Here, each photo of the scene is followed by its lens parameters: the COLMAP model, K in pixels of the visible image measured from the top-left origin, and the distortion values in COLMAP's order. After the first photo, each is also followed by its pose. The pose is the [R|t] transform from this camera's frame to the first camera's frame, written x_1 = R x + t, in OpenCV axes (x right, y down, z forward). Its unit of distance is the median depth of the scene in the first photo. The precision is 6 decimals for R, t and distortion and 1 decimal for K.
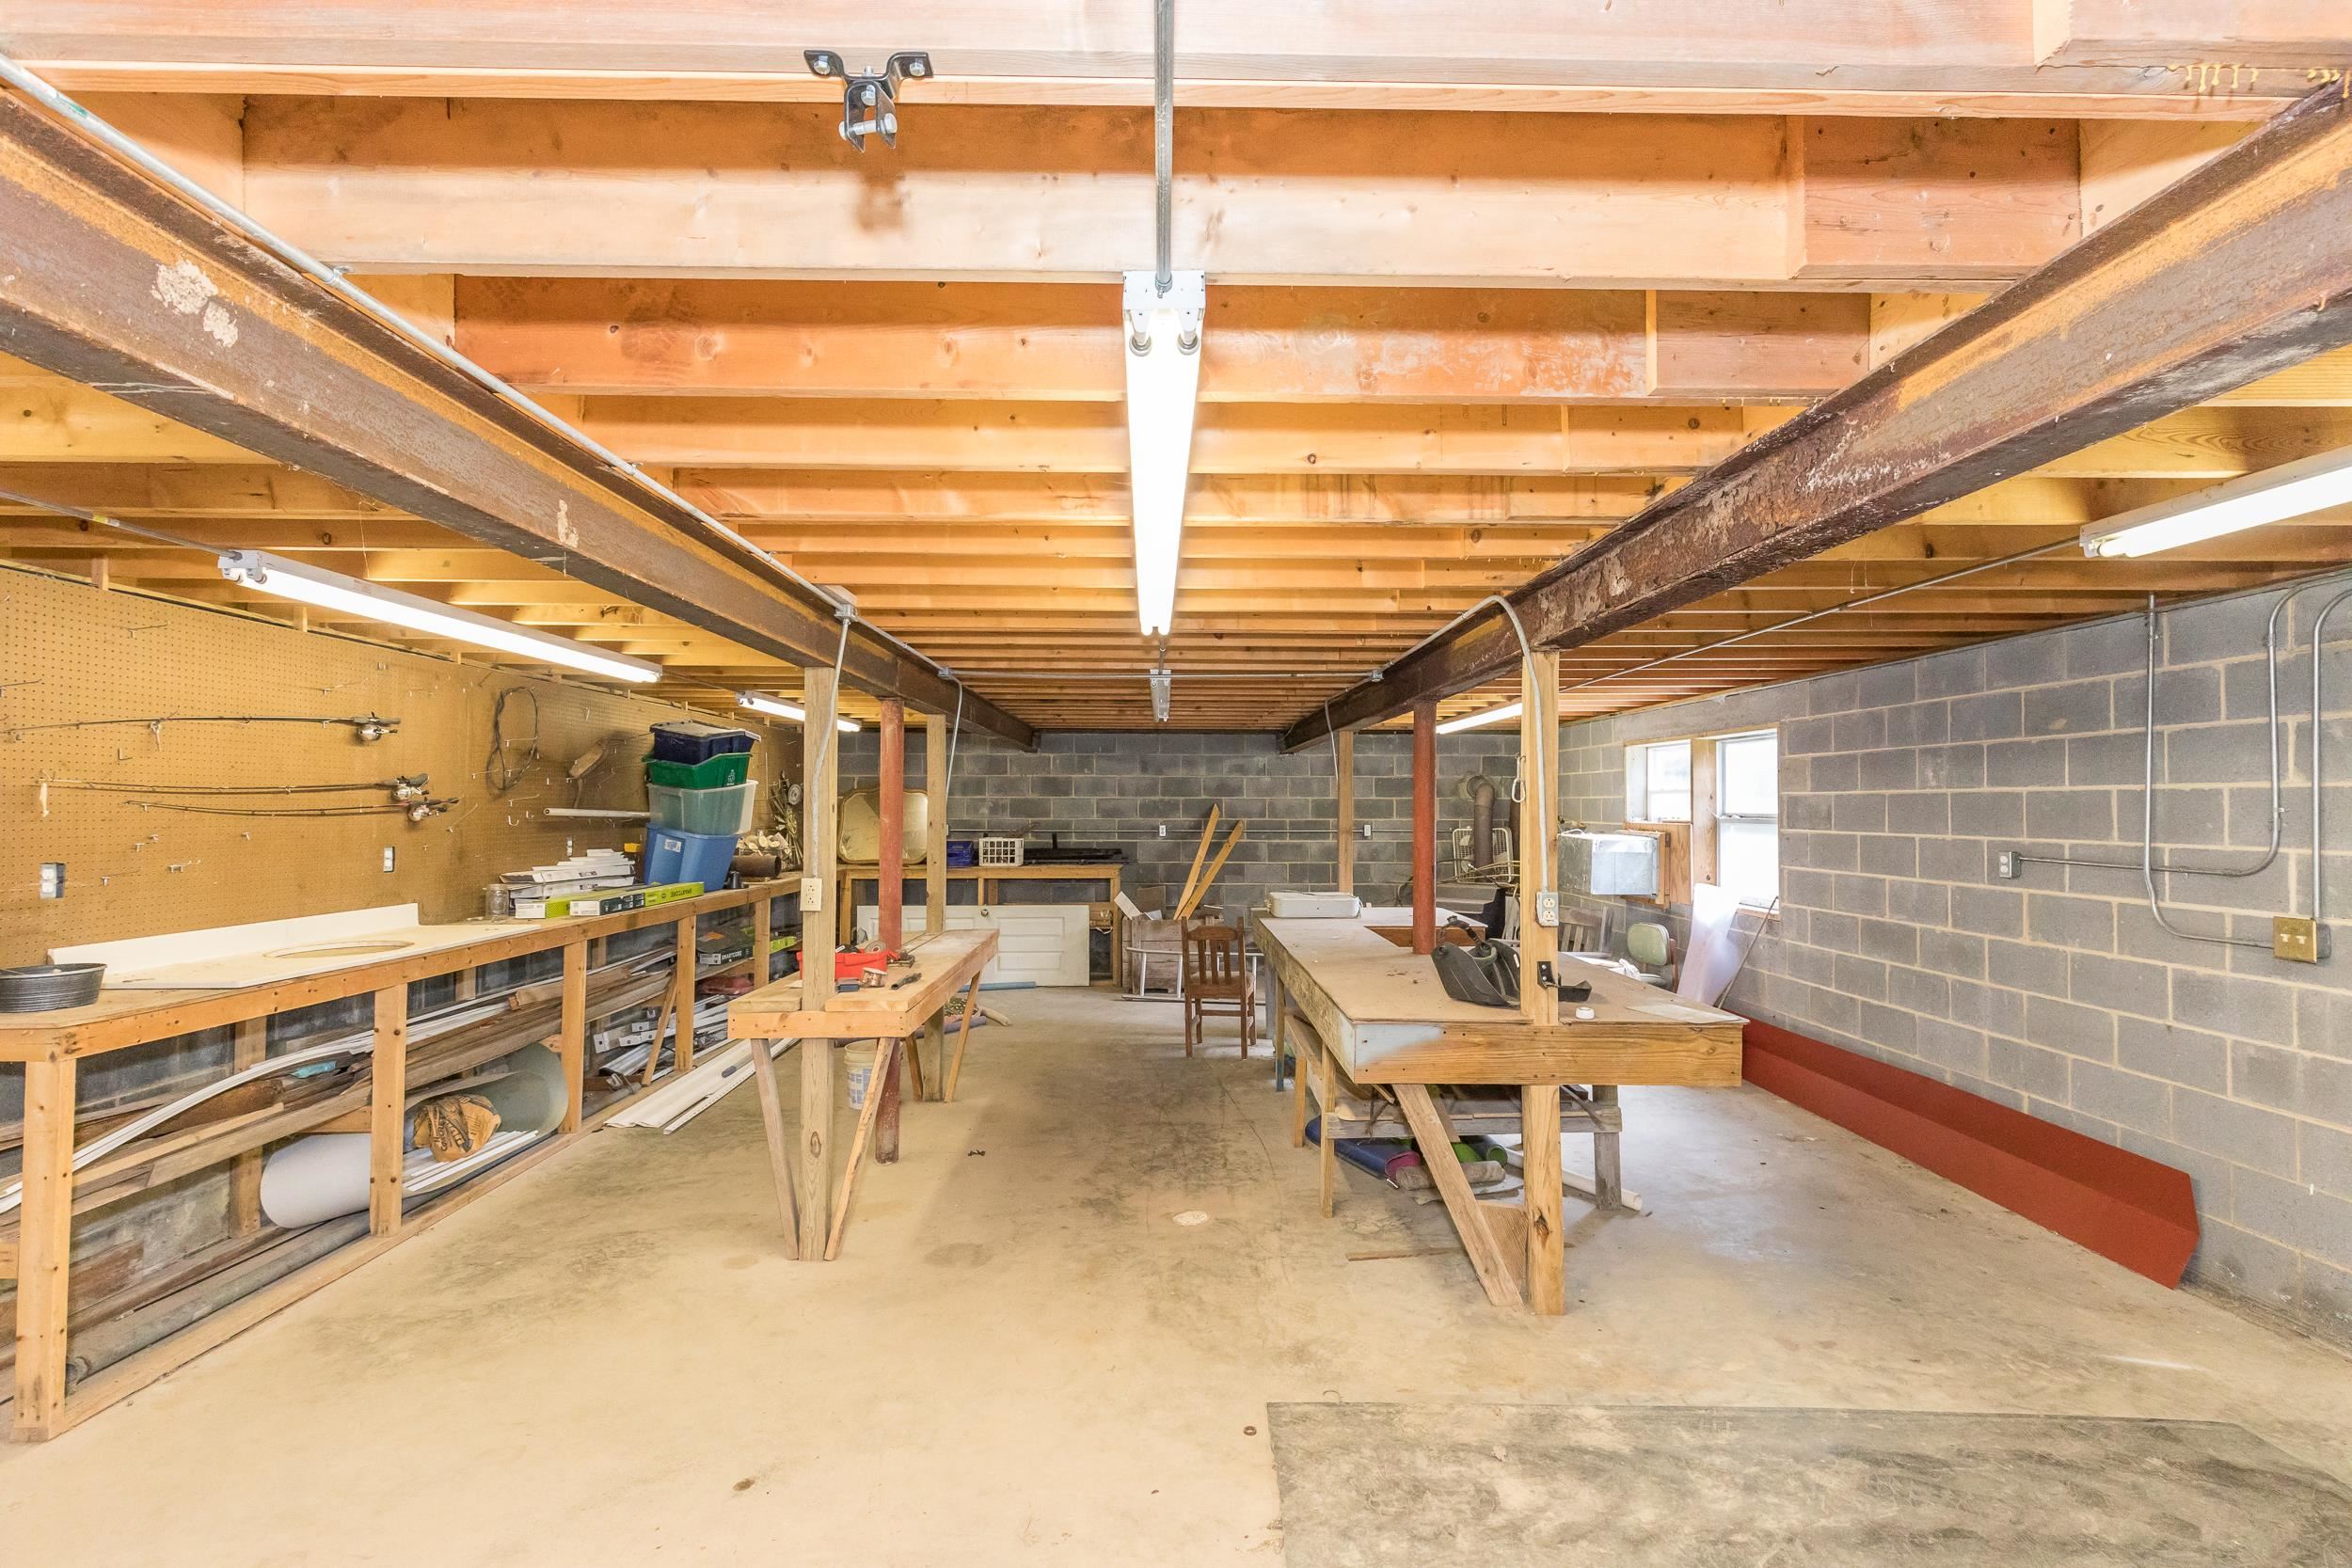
lens RADIAL K [[1047.5, 0, 1176.0], [0, 1047.5, 784.0], [0, 0, 1]] dist [-0.000759, -0.000444]
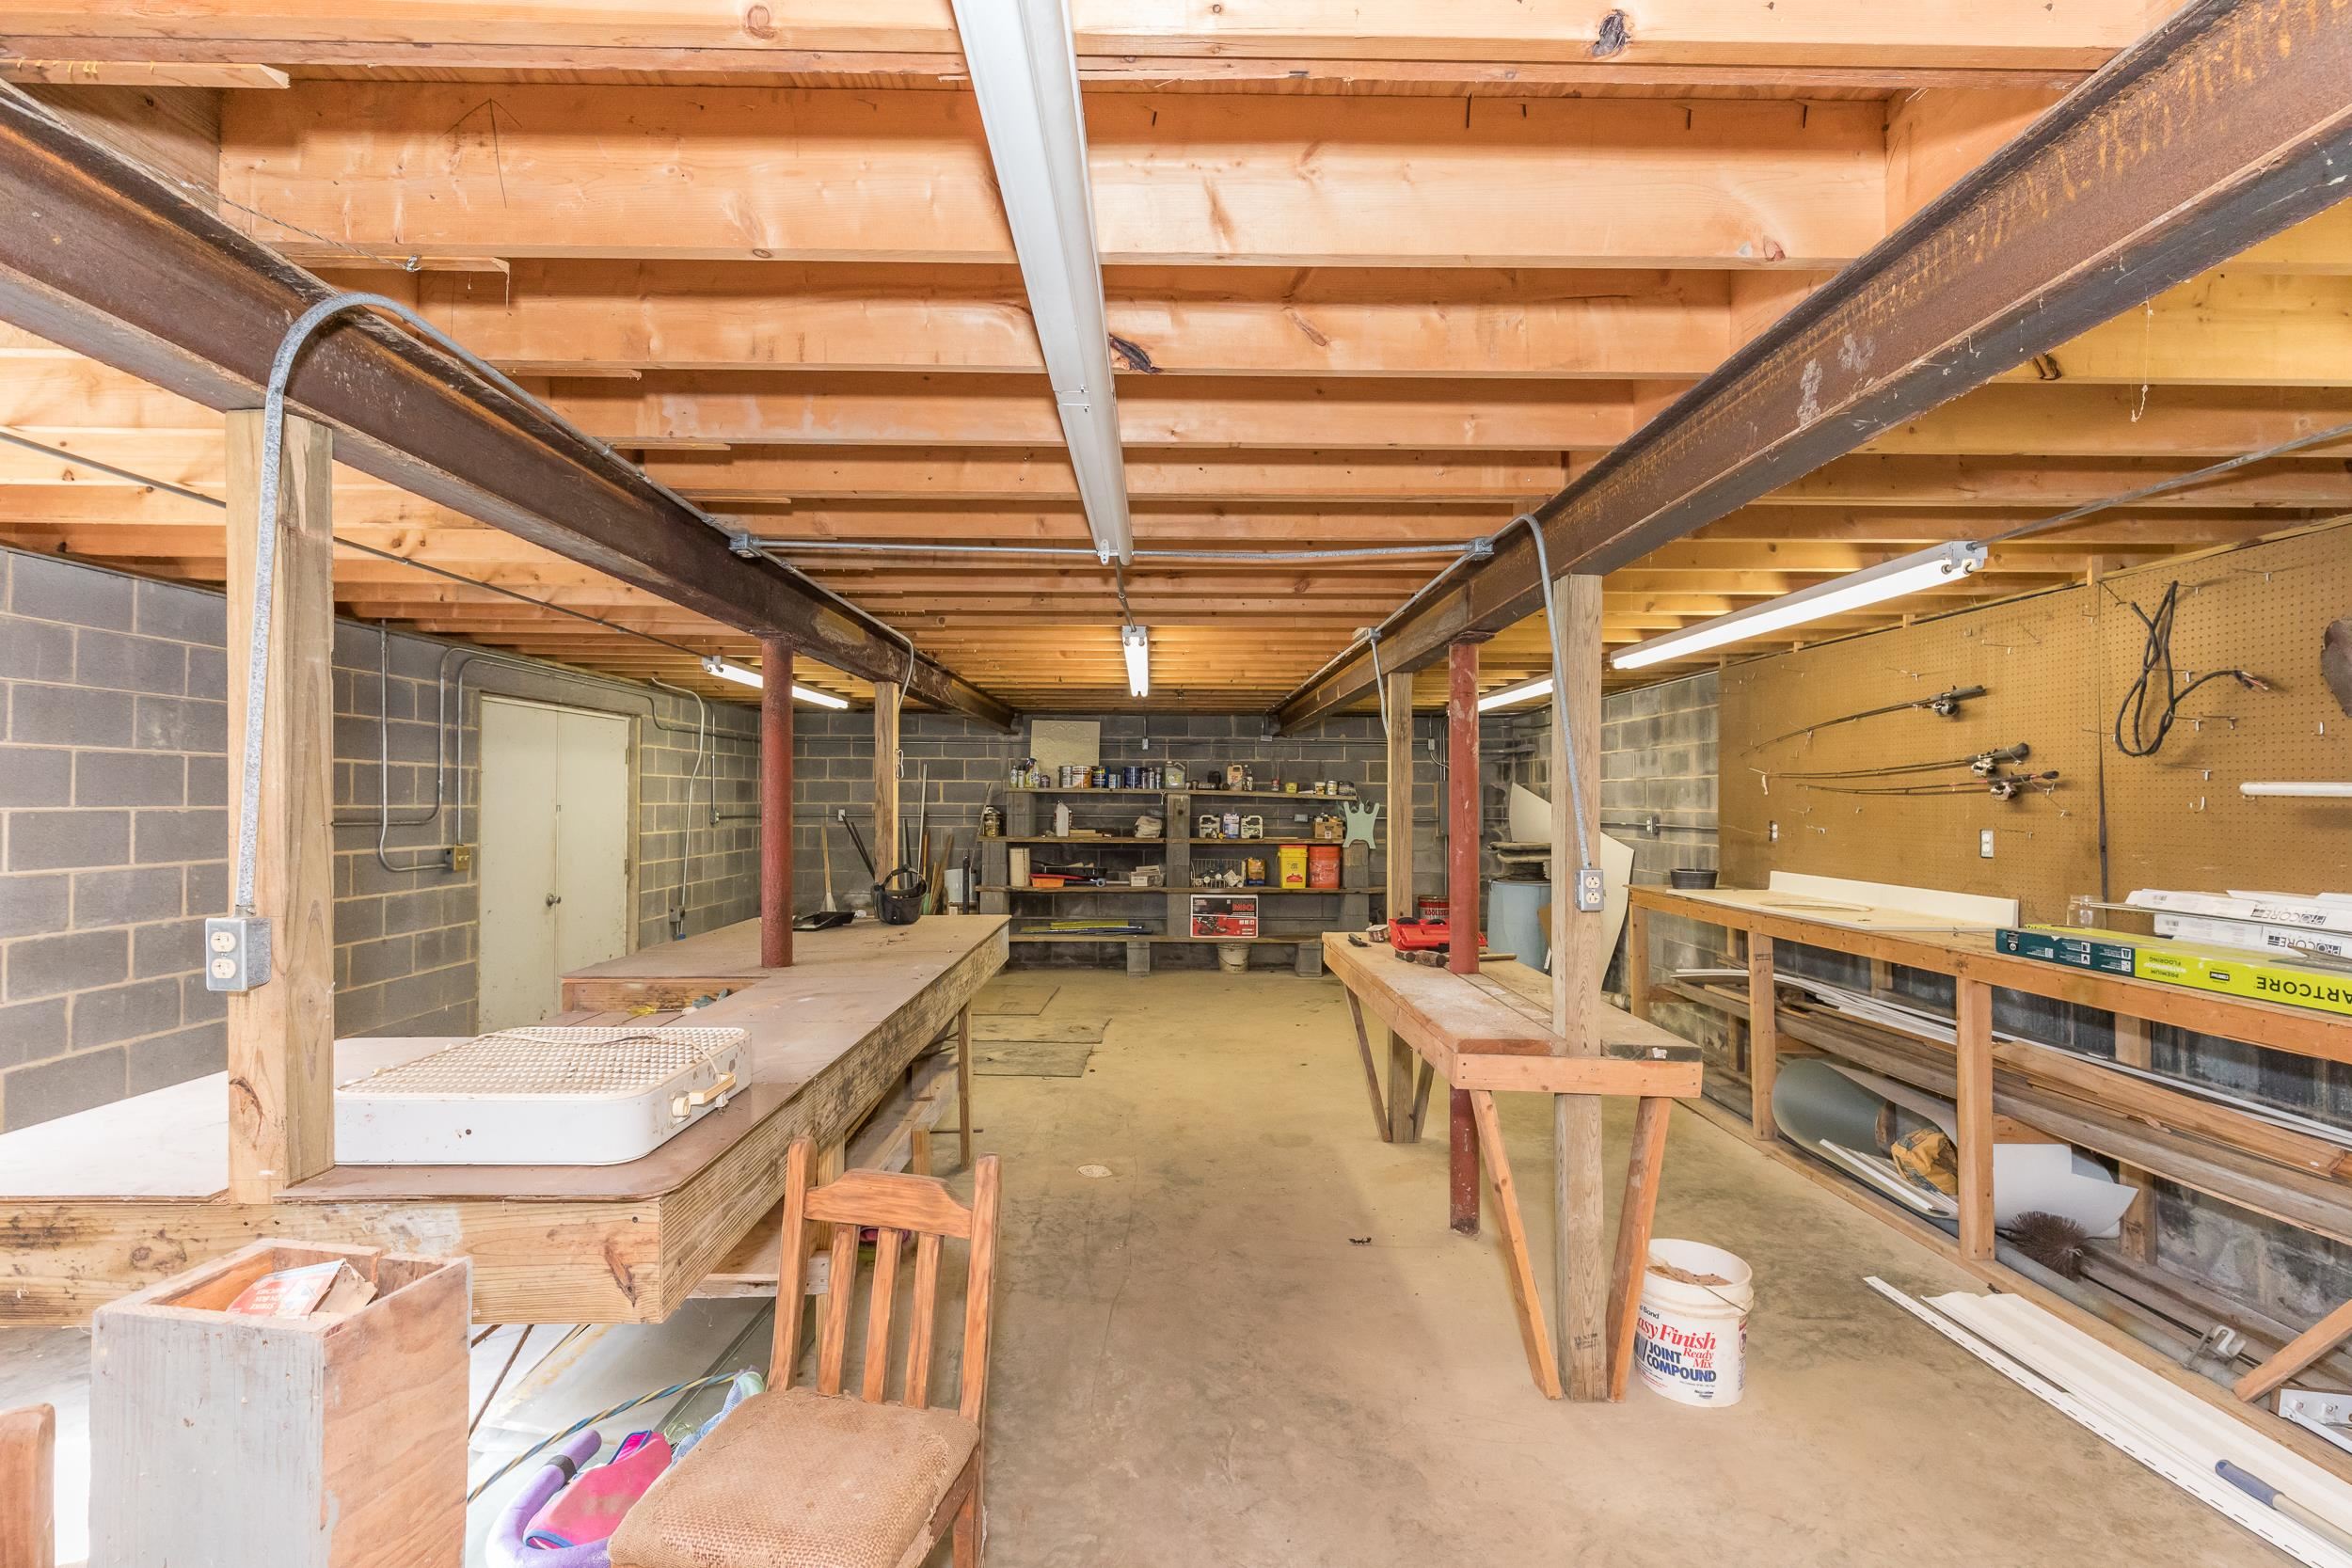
lens RADIAL K [[1047.5, 0, 1176.0], [0, 1047.5, 784.0], [0, 0, 1]] dist [-0.000759, -0.000444]
pose [[-0.999977, -0.006391, 0.002319, -0.061466], [-0.006473, 0.999284, -0.037290, 0.059135], [-0.002079, -0.037304, -0.999302, 1.896950]]
